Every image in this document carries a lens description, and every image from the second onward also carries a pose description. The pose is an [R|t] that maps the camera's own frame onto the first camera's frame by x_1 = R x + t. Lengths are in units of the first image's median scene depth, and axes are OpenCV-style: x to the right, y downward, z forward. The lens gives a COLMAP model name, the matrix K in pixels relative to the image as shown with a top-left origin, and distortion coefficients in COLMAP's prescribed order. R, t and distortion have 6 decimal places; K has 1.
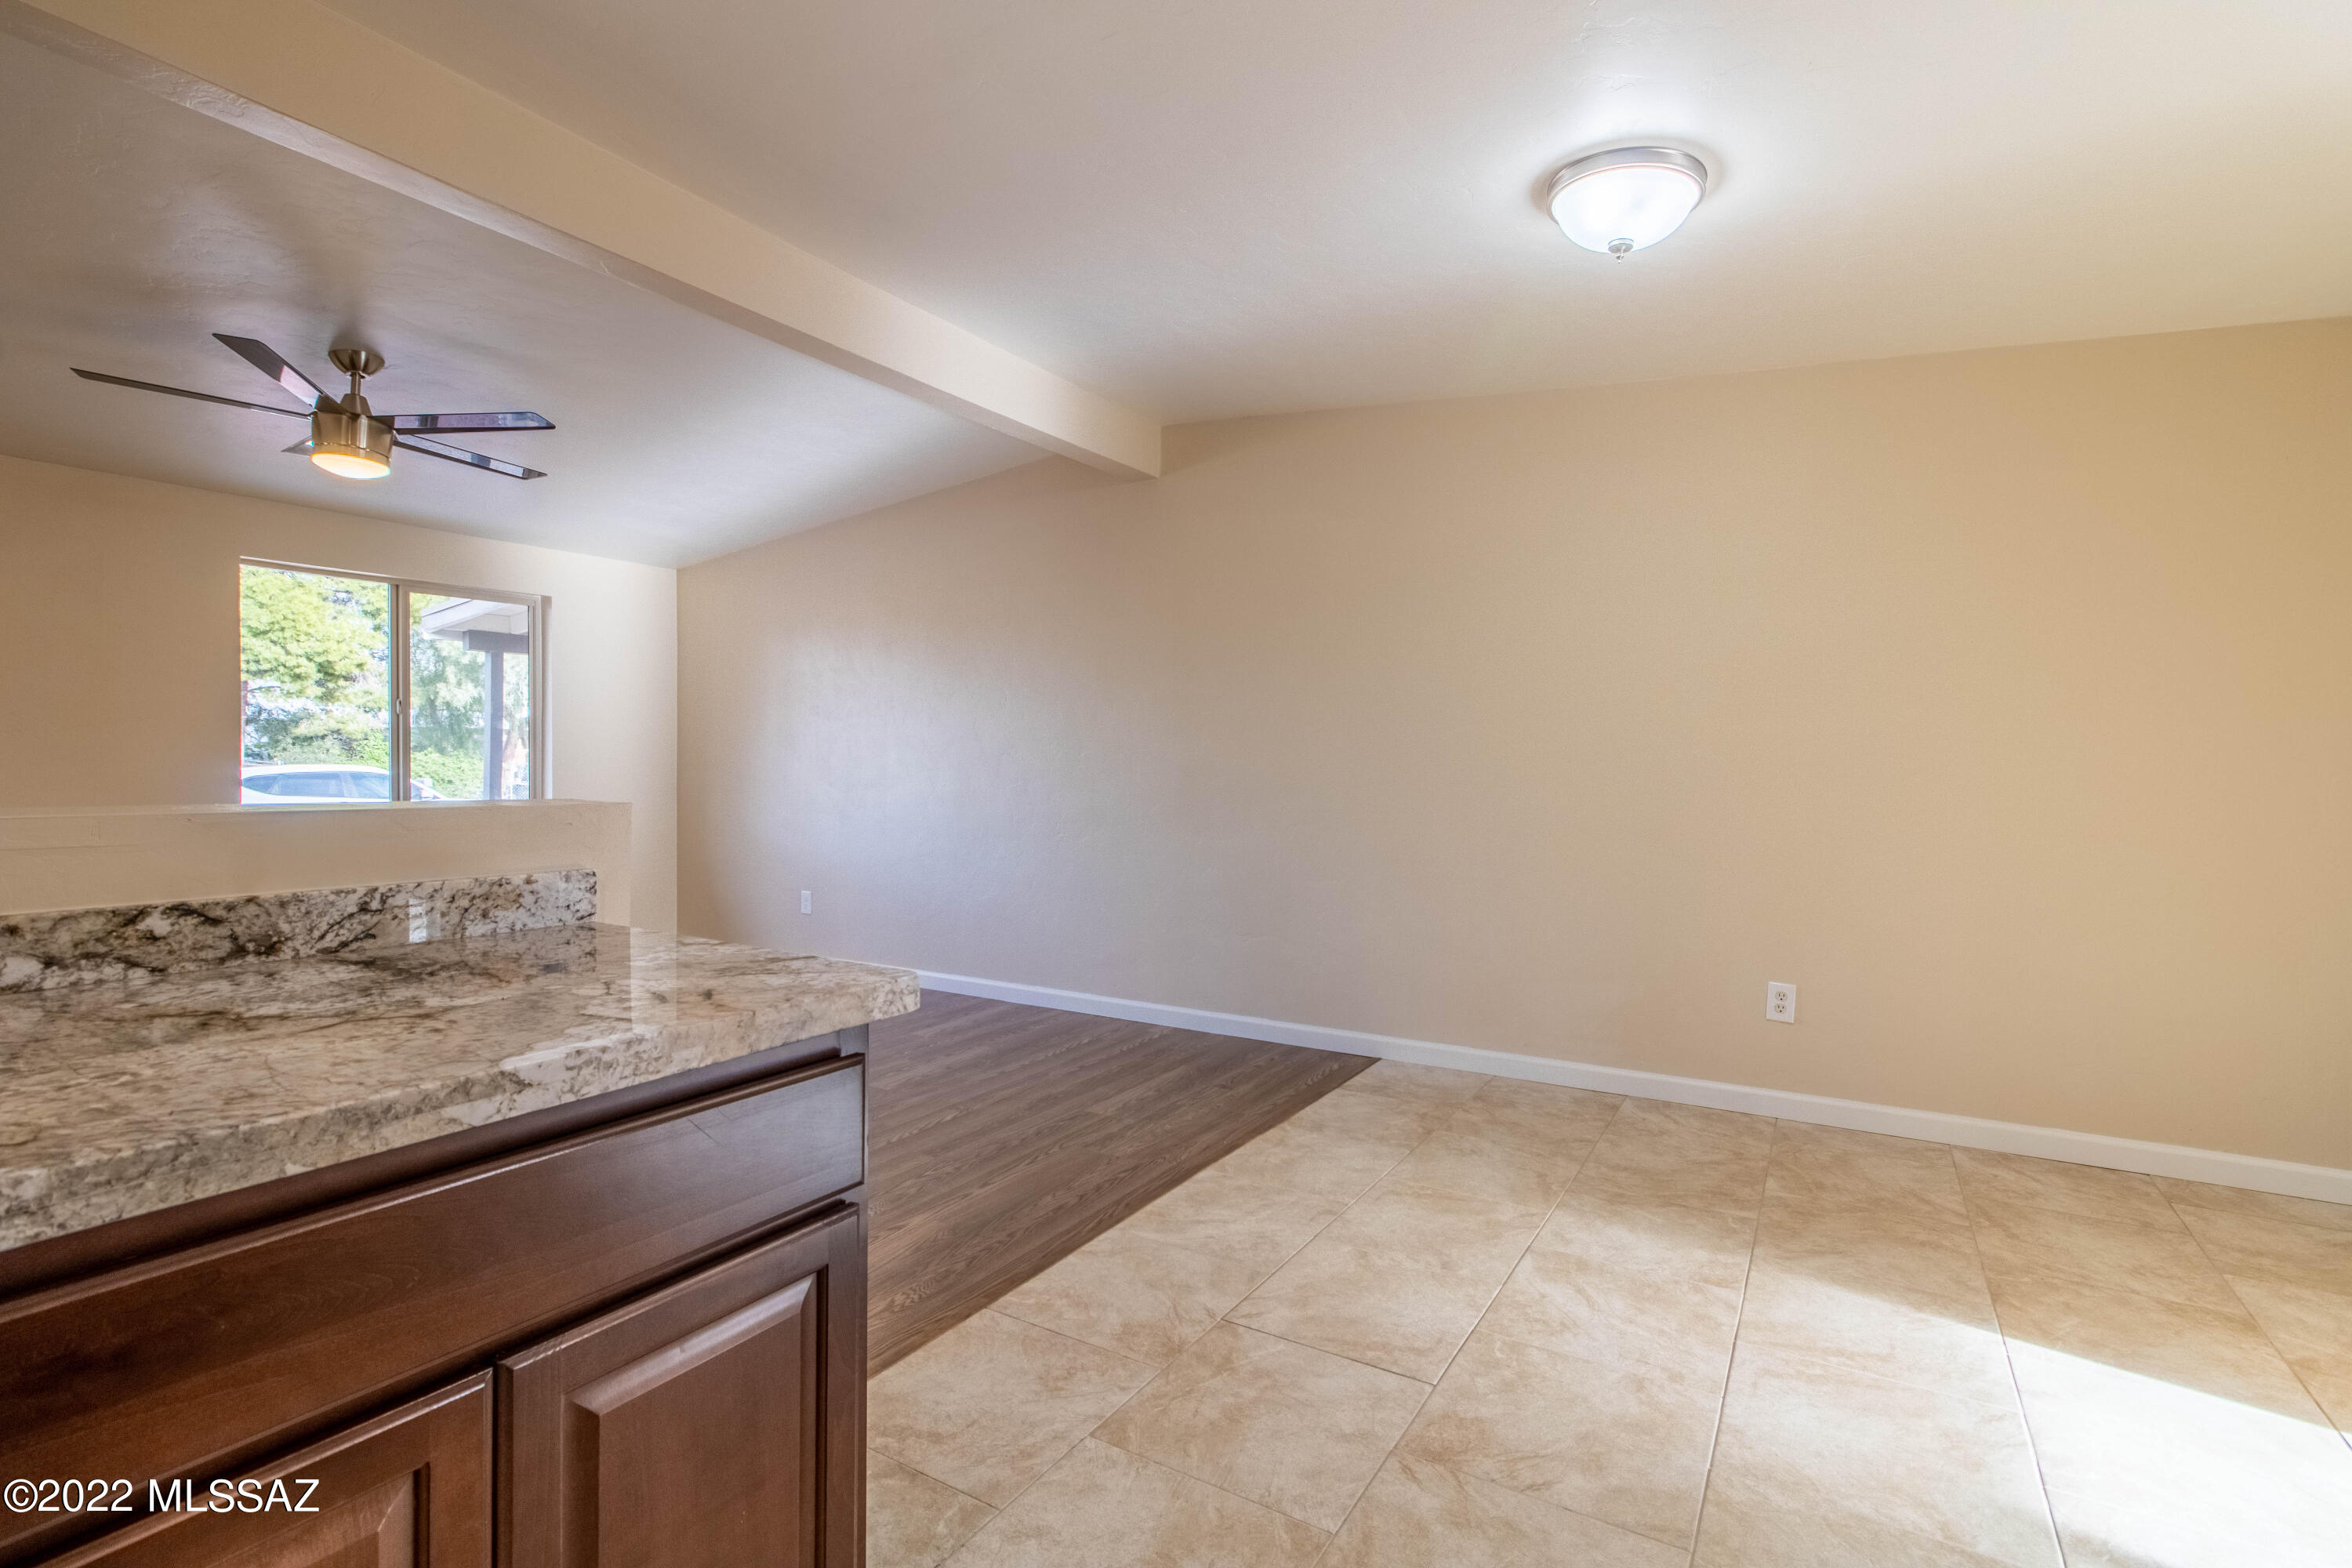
lens RADIAL K [[1086.8, 0, 1195.3], [0, 1086.8, 766.6], [0, 0, 1]] dist [0.000865, 0.000742]
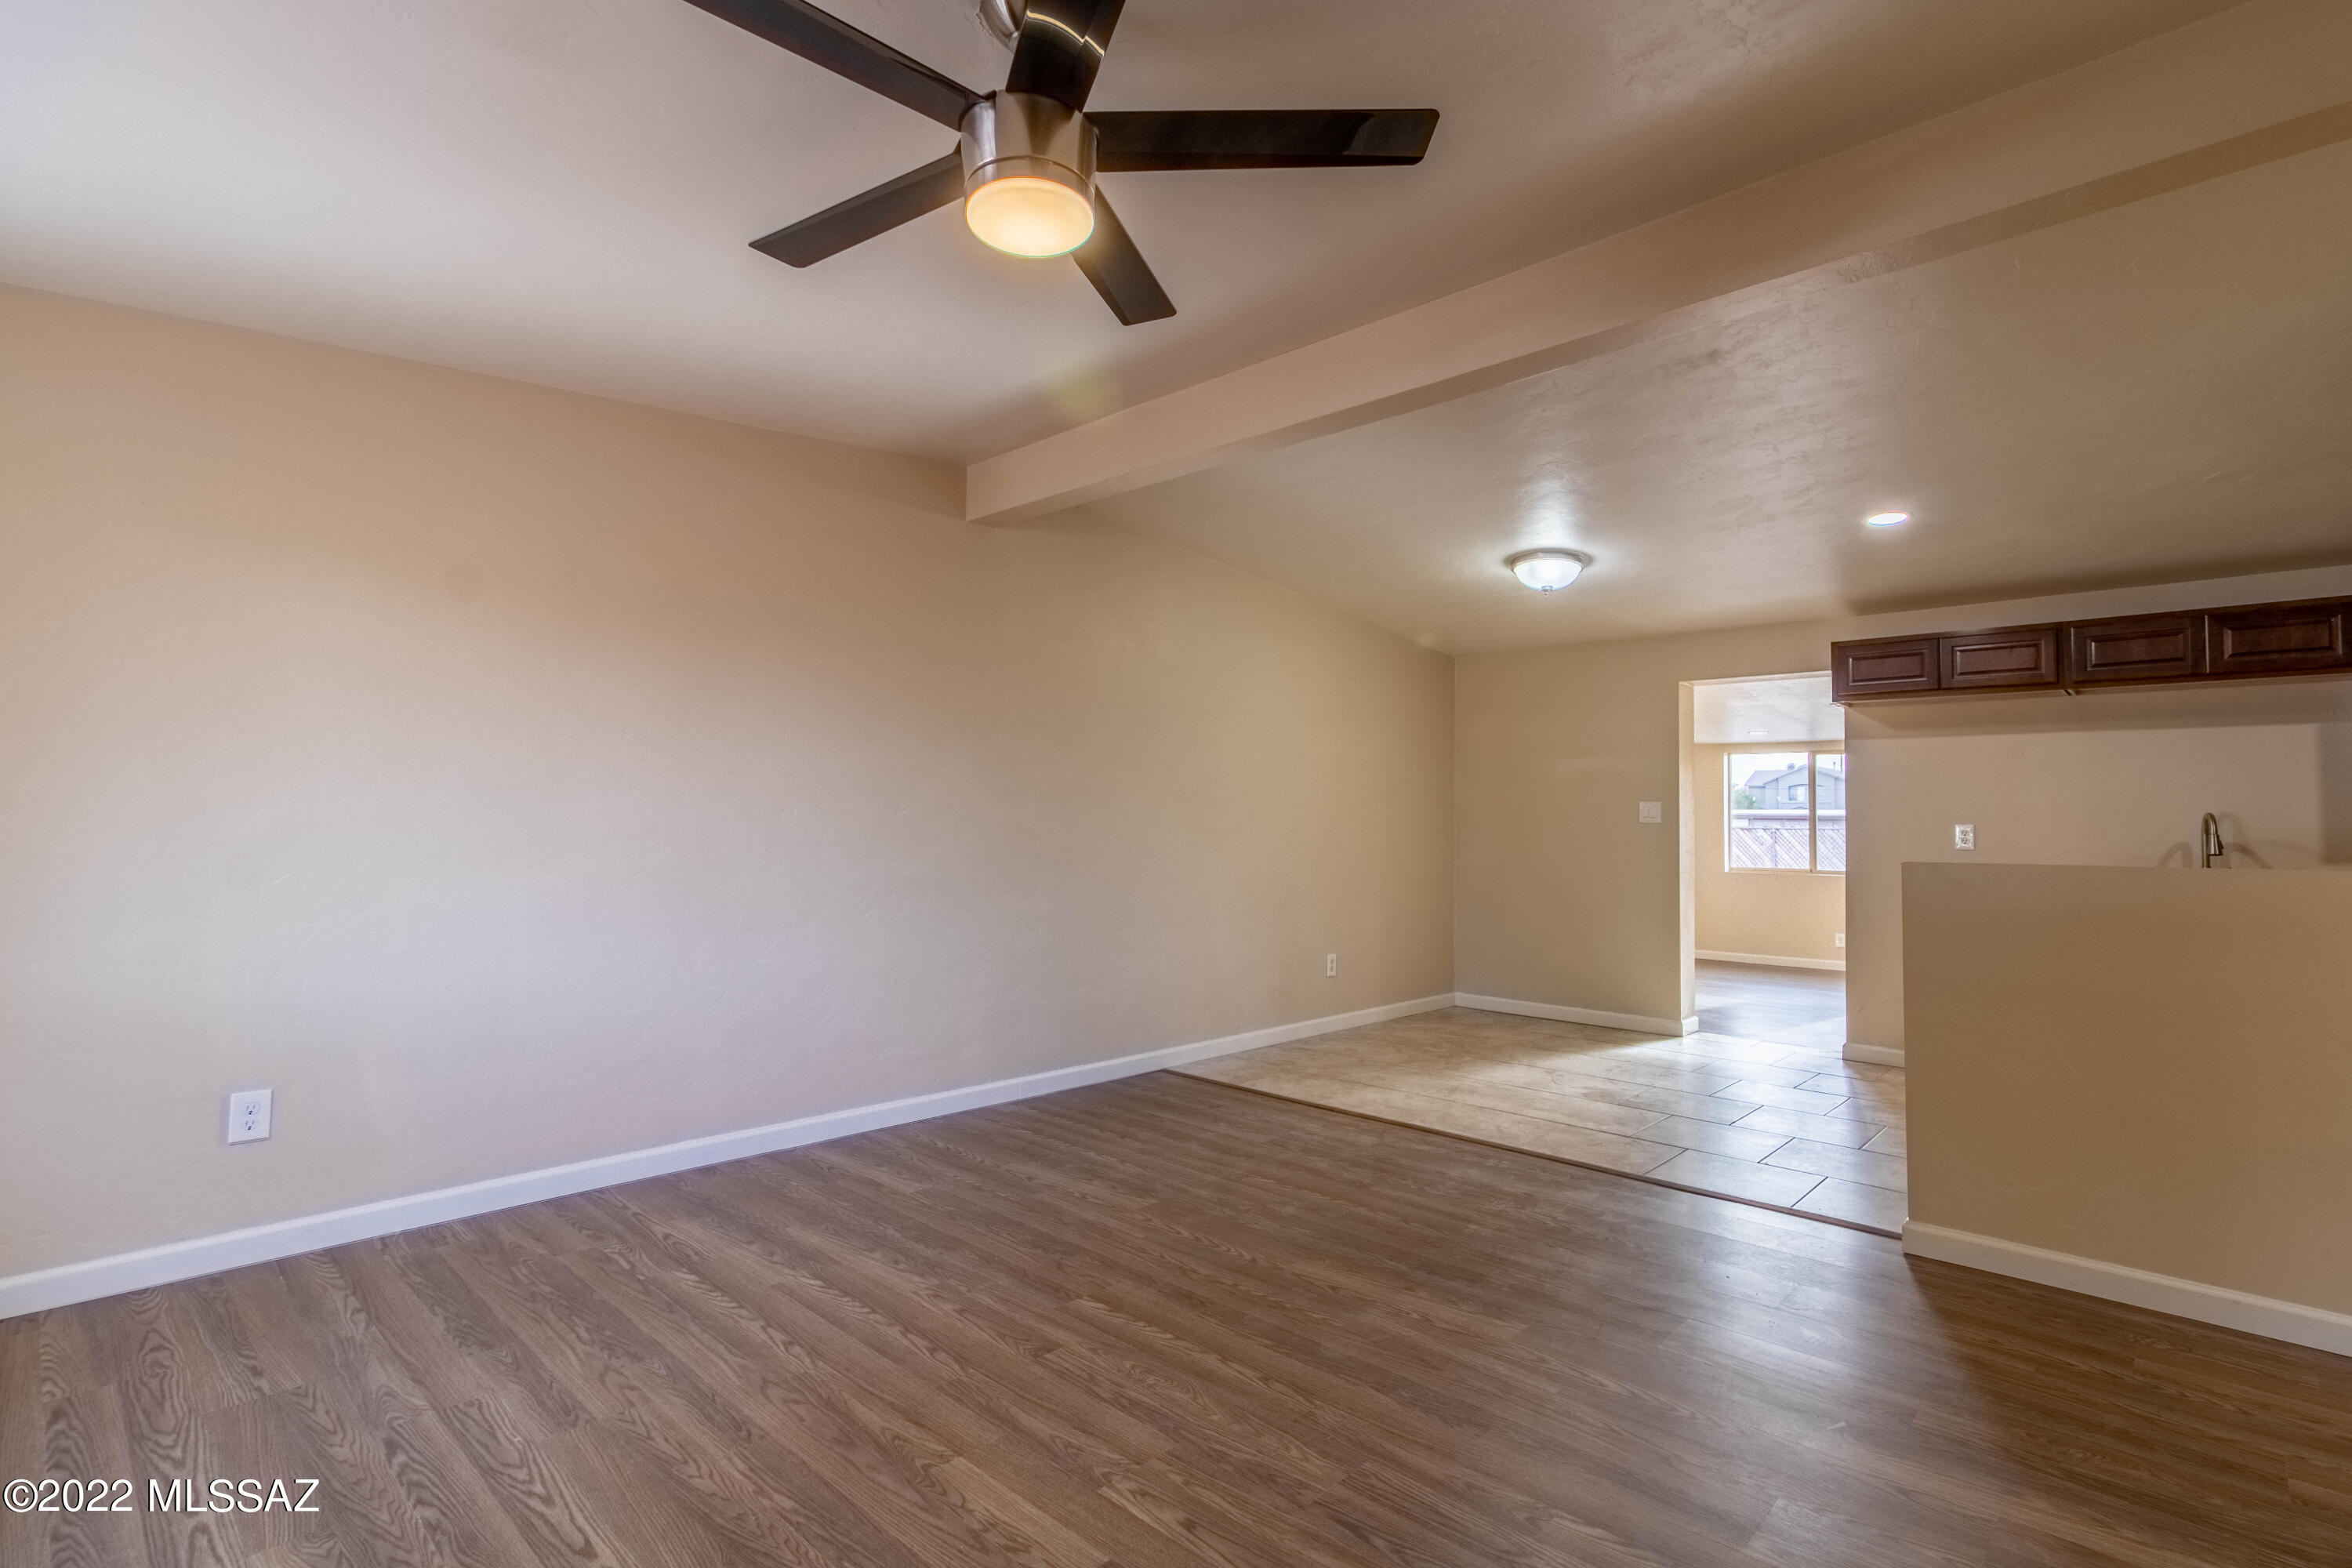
lens RADIAL K [[1086.8, 0, 1201.0], [0, 1086.8, 780.1], [0, 0, 1]] dist [0.000865, 0.000742]
pose [[0.210748, 0.040634, 0.976696, -1.590741], [-0.009097, 0.999174, -0.039606, -0.016234], [-0.977498, -0.000538, 0.210943, 1.070756]]
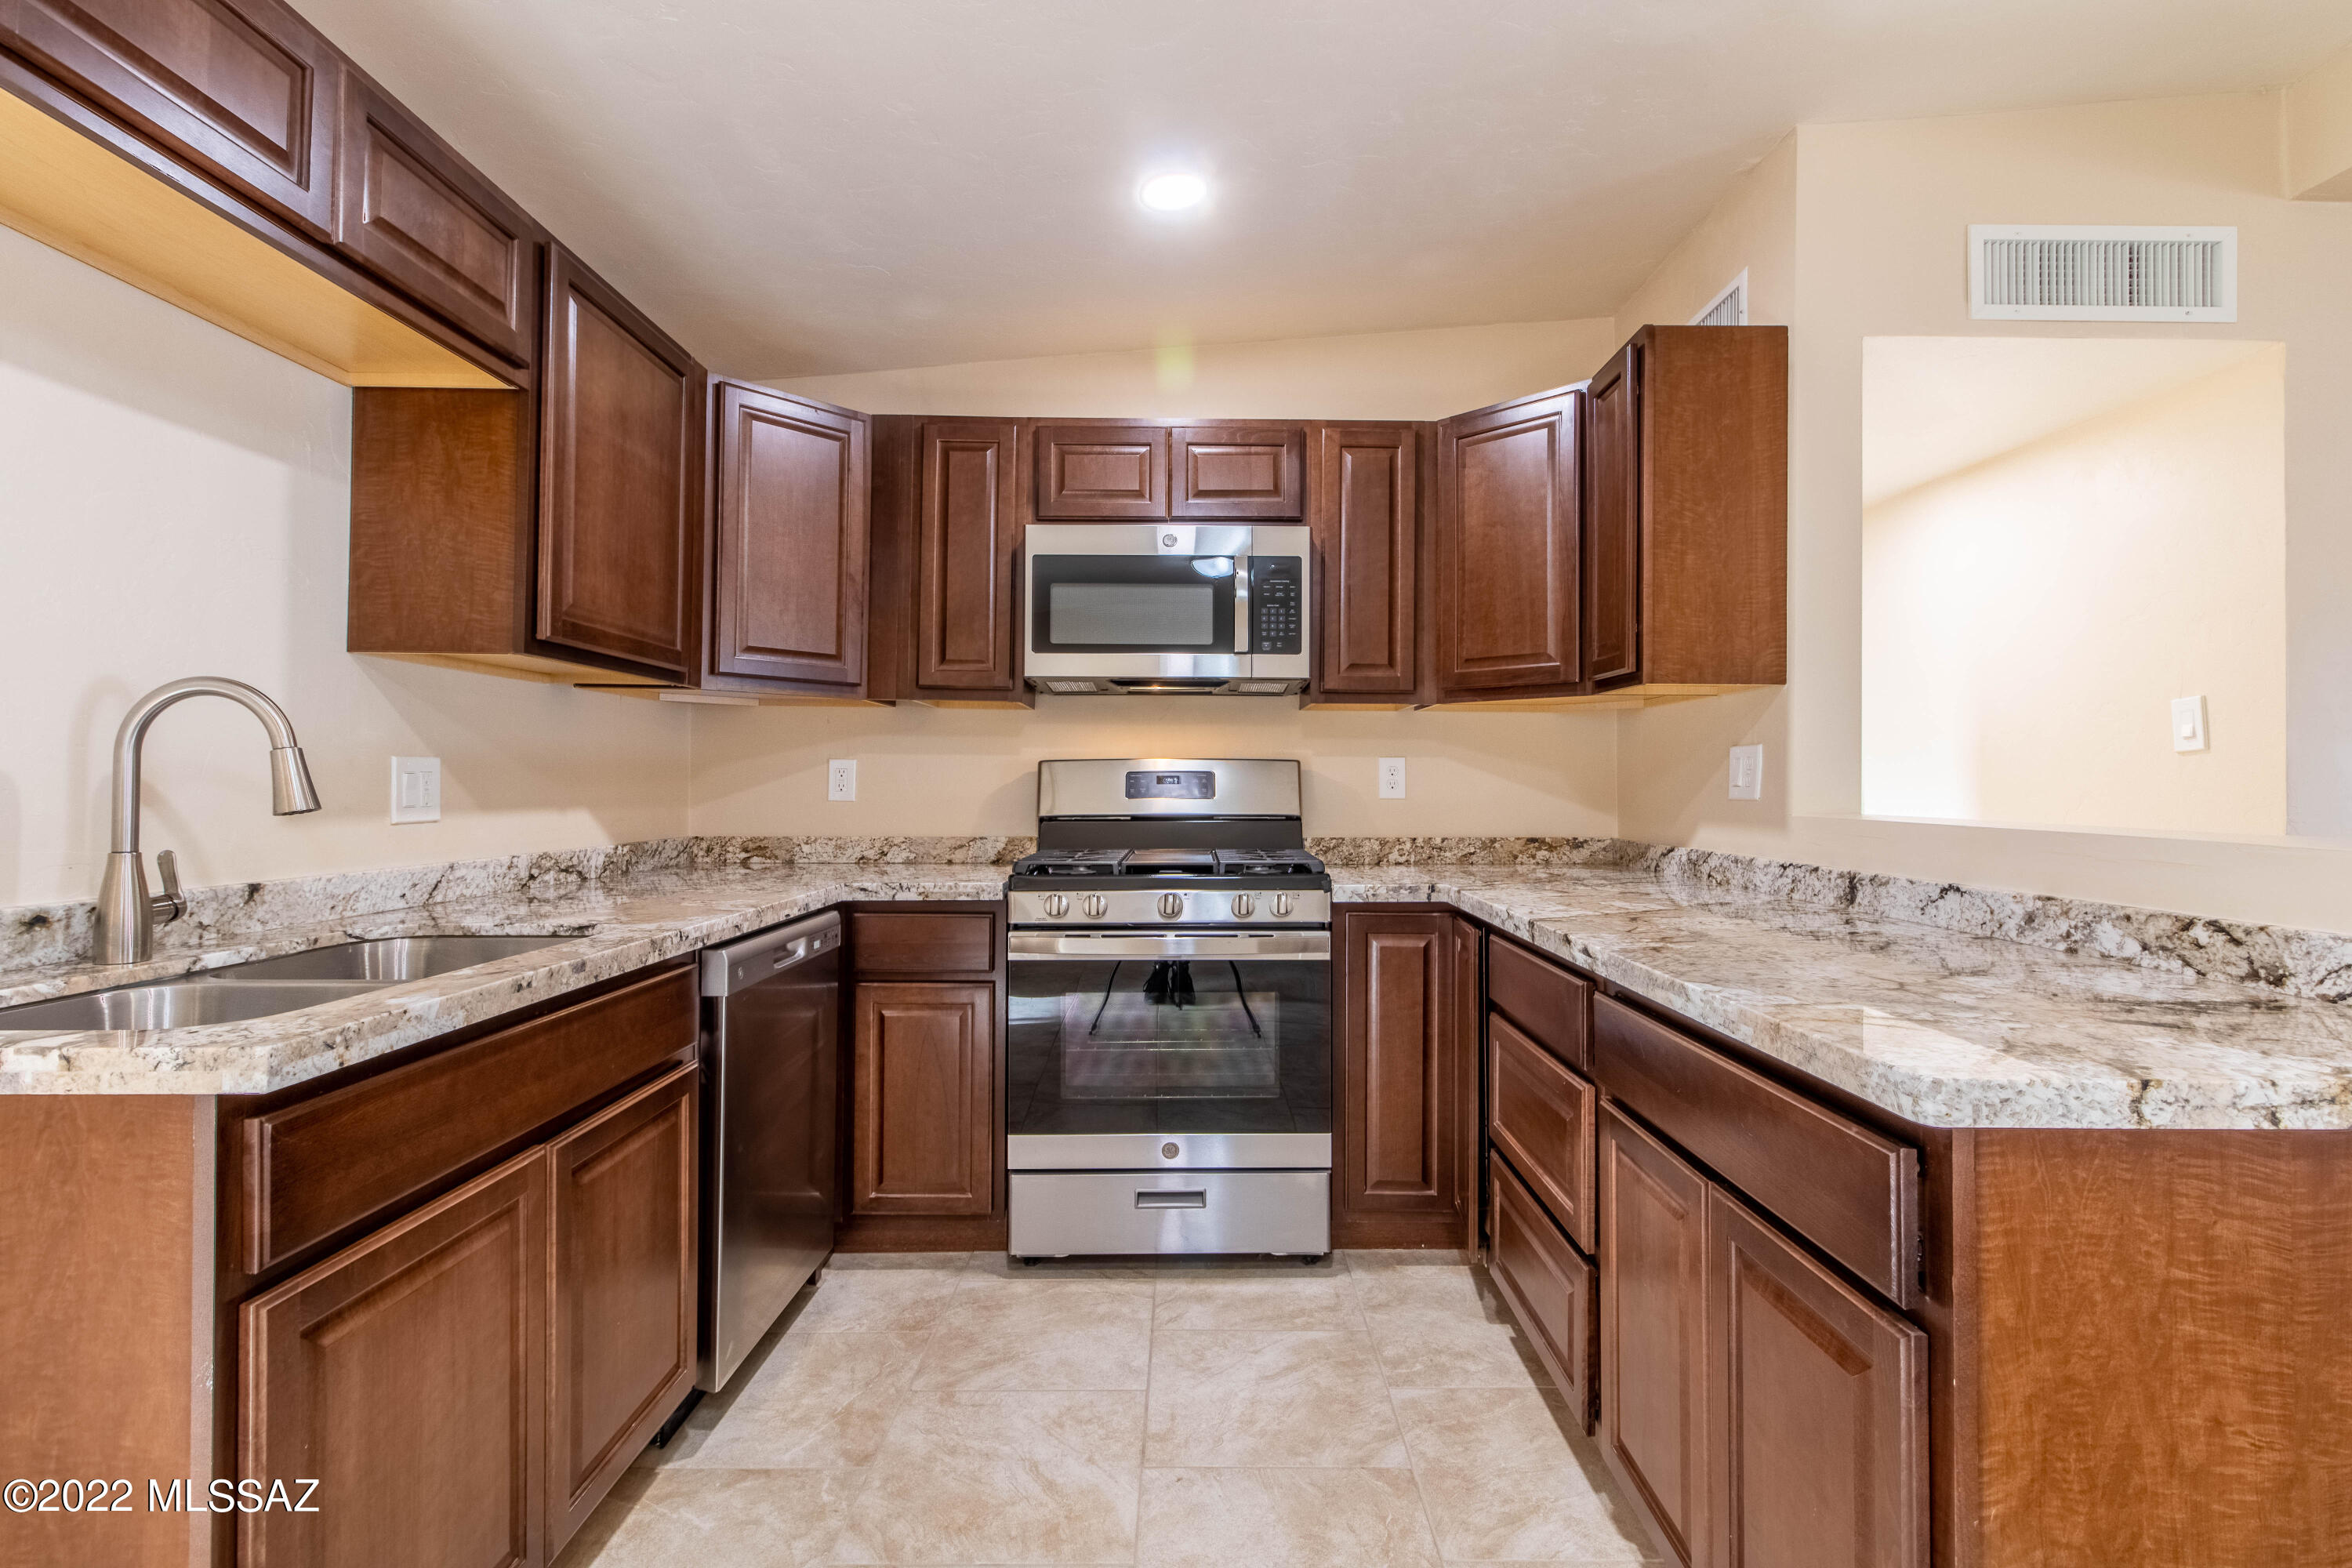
lens RADIAL K [[1086.8, 0, 1190.3], [0, 1086.8, 768.6], [0, 0, 1]] dist [0.000865, 0.000742]
pose [[-0.854143, -0.015722, -0.519800, 0.243804], [-0.011290, 0.999868, -0.011690, -0.003262], [0.519915, -0.004117, -0.854208, 0.590892]]
